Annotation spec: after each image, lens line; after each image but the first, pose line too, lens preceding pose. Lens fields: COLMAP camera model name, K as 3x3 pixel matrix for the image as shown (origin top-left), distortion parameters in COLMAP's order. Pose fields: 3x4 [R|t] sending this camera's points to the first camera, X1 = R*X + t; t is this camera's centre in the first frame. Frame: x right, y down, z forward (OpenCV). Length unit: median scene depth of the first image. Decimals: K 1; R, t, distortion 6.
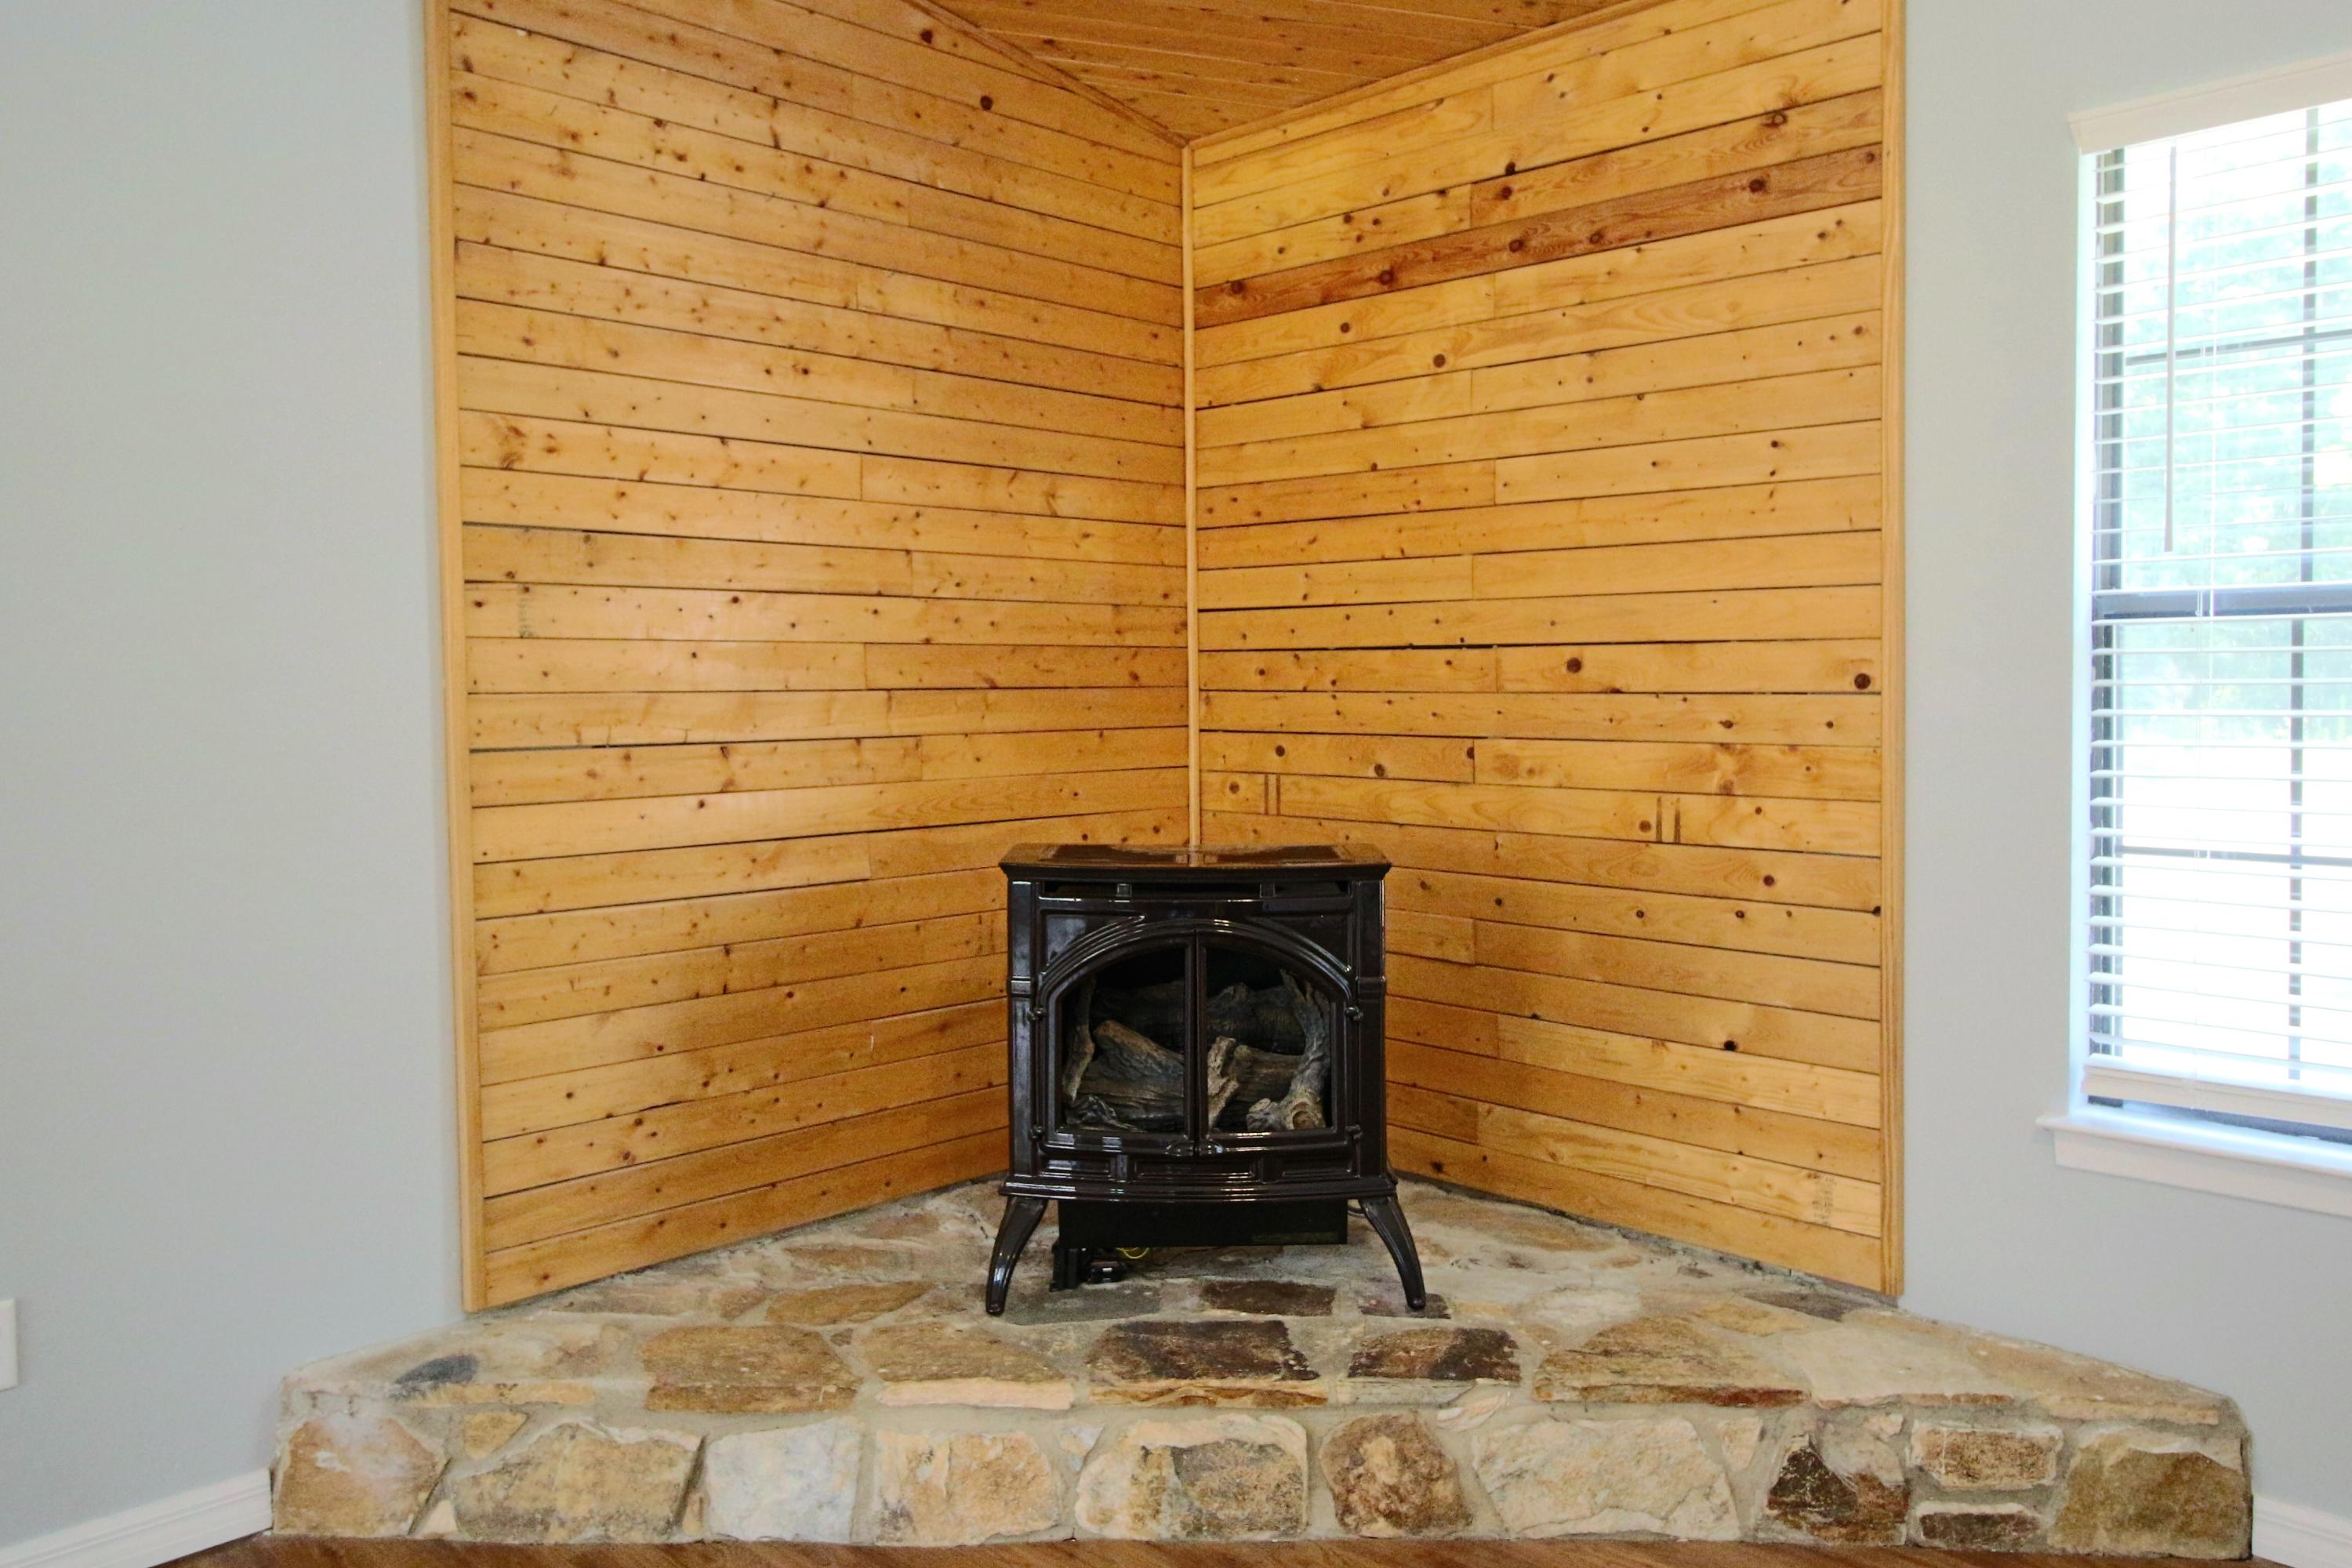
lens RADIAL K [[1730.1, 0, 1170.9], [0, 1730.1, 738.9], [0, 0, 1]] dist [0.003134, -0.000031]
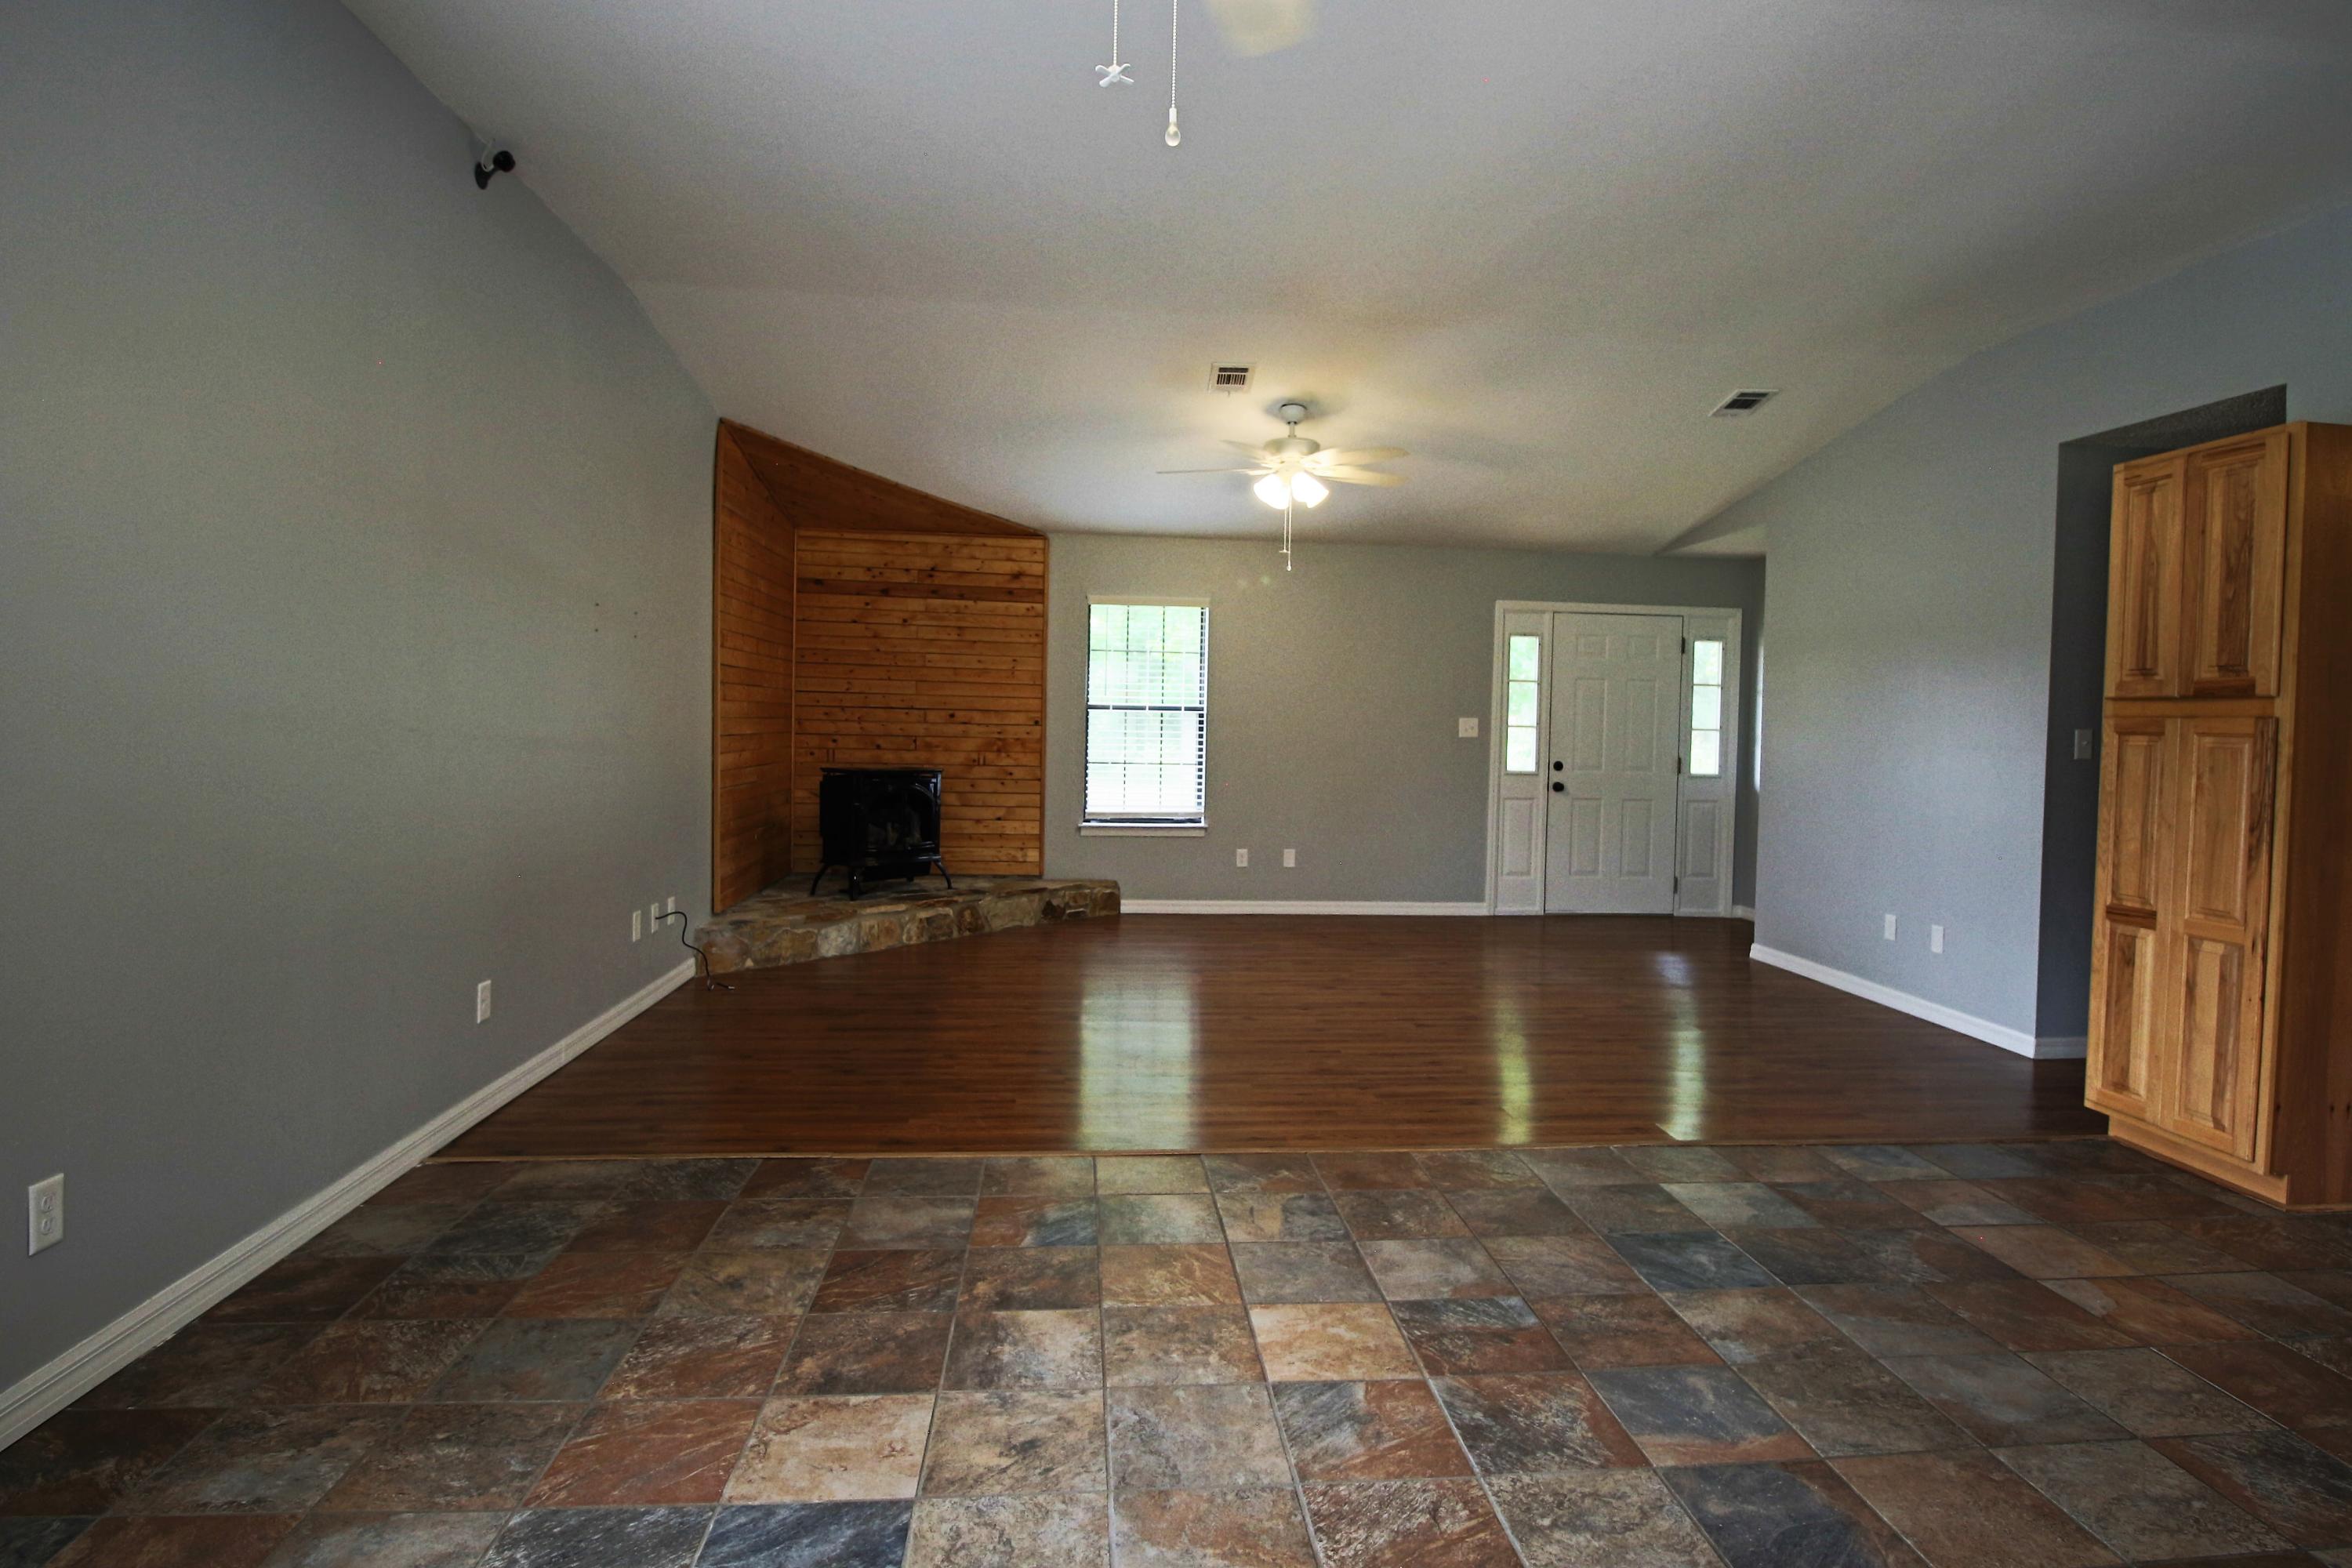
lens RADIAL K [[1216.8, 0, 1195.1], [0, 1216.8, 744.9], [0, 0, 1]] dist [0.003009, -0.017345]
pose [[0.633649, 0.005012, 0.773604, -1.490723], [0.000647, 0.999975, -0.007009, 0.037484], [-0.773620, 0.004942, 0.633630, -1.027076]]
